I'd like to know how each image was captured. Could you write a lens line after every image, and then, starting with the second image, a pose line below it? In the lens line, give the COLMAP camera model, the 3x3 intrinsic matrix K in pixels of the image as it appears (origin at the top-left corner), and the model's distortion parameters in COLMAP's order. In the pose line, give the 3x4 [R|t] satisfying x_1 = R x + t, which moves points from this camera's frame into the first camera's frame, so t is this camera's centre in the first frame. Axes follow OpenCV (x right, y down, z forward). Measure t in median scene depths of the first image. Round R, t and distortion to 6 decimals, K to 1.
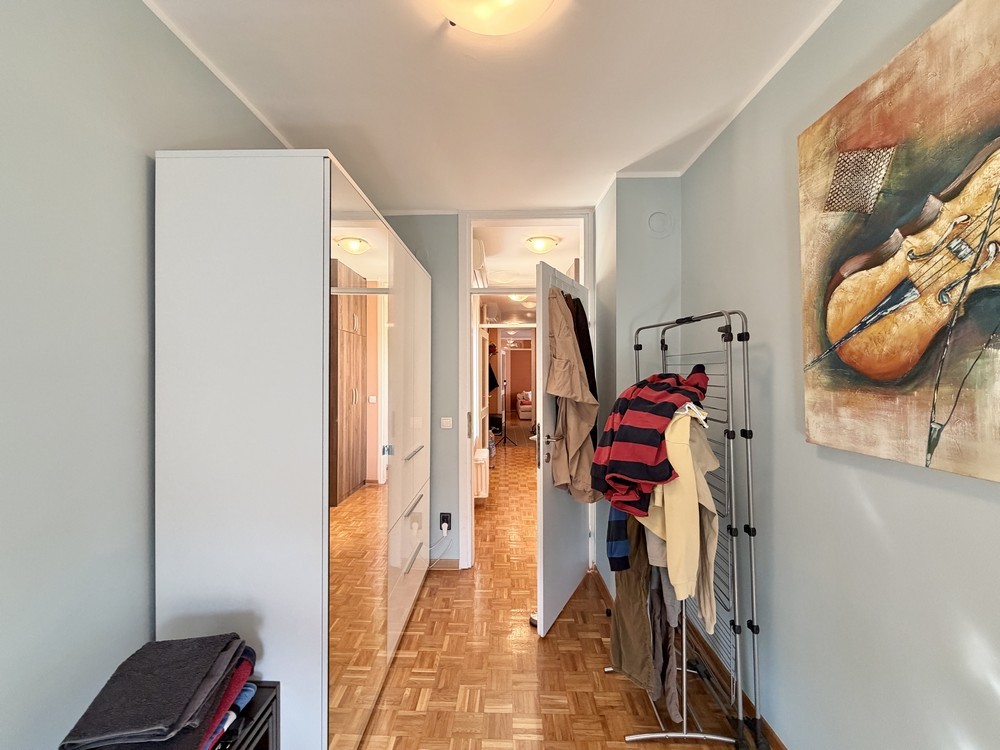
lens RADIAL K [[398.6, 0, 499.9], [0, 398.6, 372.3], [0, 0, 1]] dist [0.002900, 0.000063]
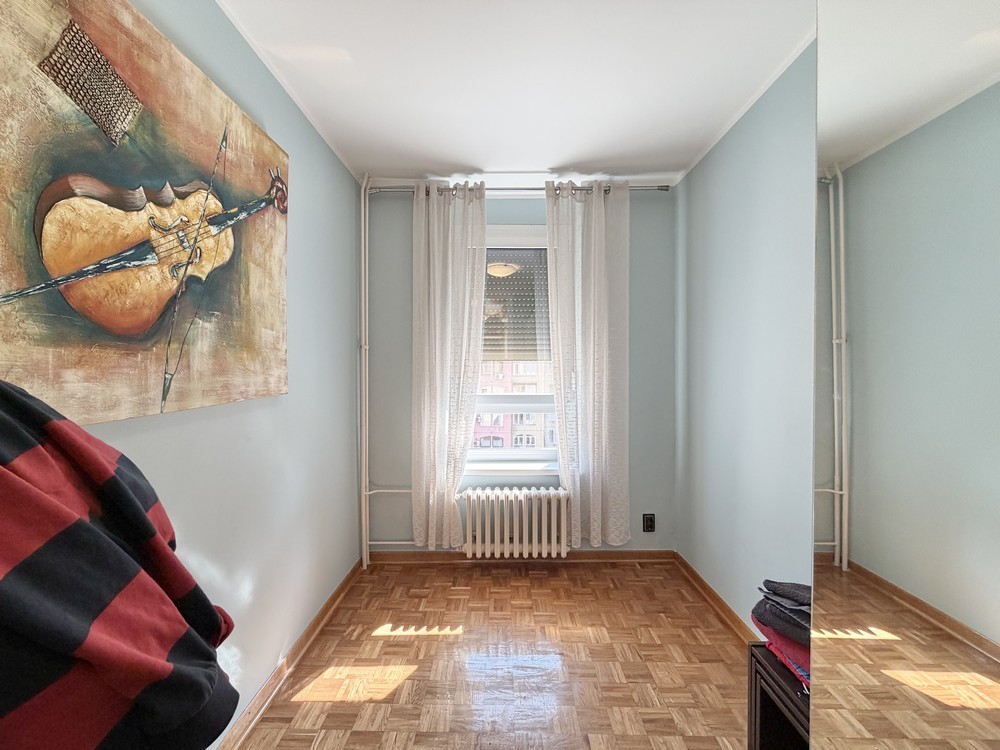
lens RADIAL K [[398.6, 0, 500.0], [0, 398.6, 366.5], [0, 0, 1]] dist [0.002900, 0.000063]
pose [[-0.999992, 0.002251, -0.003174, 0.091908], [0.002255, 0.999996, -0.001442, 0.102203], [0.003171, -0.001450, -0.999994, 2.067085]]
